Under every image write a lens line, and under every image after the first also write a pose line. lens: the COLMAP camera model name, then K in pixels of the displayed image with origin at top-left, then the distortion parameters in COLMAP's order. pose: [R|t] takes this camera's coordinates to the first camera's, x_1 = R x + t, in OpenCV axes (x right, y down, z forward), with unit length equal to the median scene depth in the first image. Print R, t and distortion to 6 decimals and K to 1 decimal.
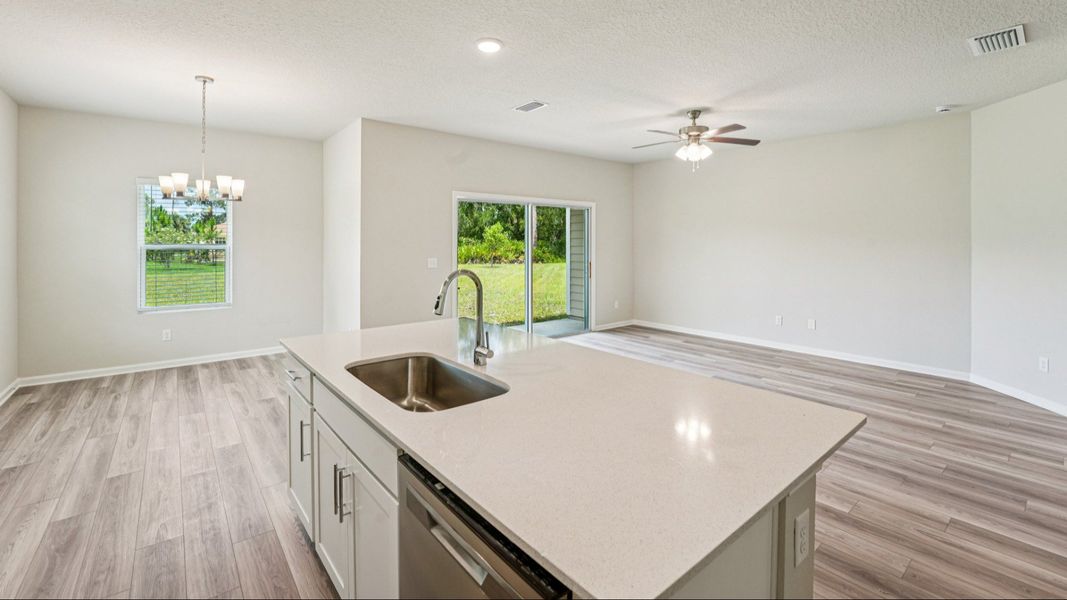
lens RADIAL K [[453.3, 0, 530.5], [0, 453.3, 244.0], [0, 0, 1]] dist [-0.025284, 0.003676]
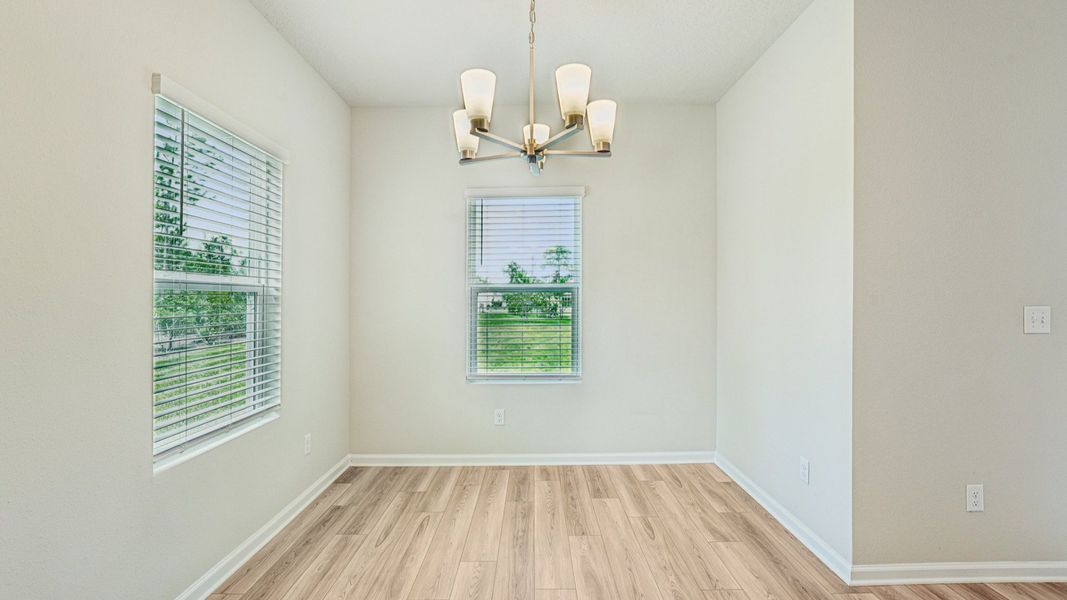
lens RADIAL K [[453.3, 0, 528.4], [0, 453.3, 303.0], [0, 0, 1]] dist [-0.025284, 0.003676]
pose [[0.772872, -0.000607, -0.634562, -0.346732], [0.001552, 0.999998, 0.000933, 0.029696], [0.634560, -0.001706, 0.772871, 0.501110]]
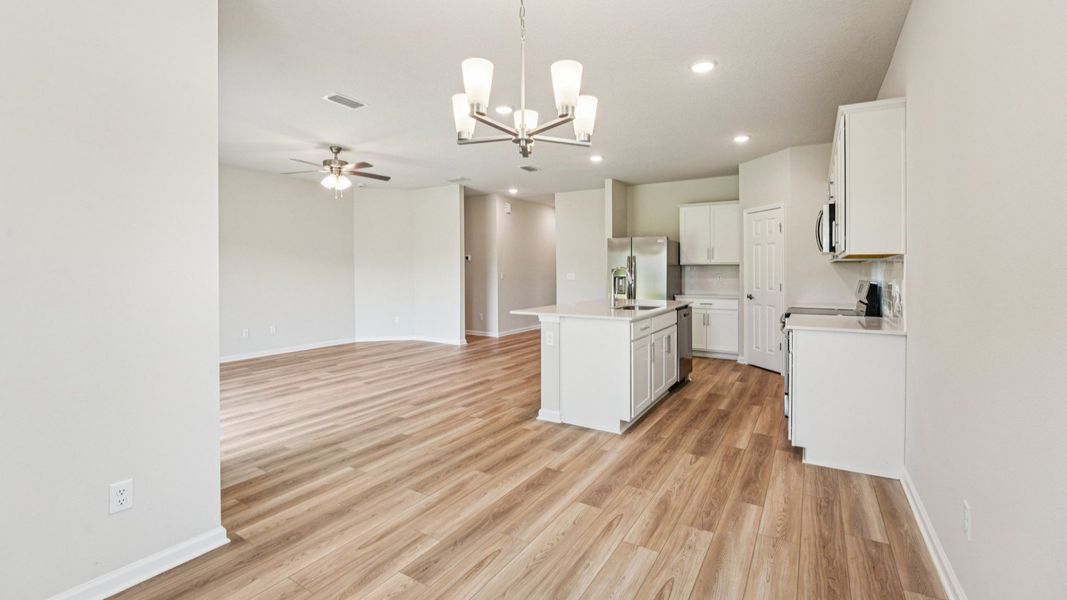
lens RADIAL K [[453.3, 0, 525.8], [0, 453.3, 271.1], [0, 0, 1]] dist [-0.025284, 0.003676]
pose [[-0.309887, -0.001660, 0.950772, -0.855008], [0.005786, 0.999977, 0.003632, 0.025694], [-0.950756, 0.006626, -0.309871, 0.851681]]
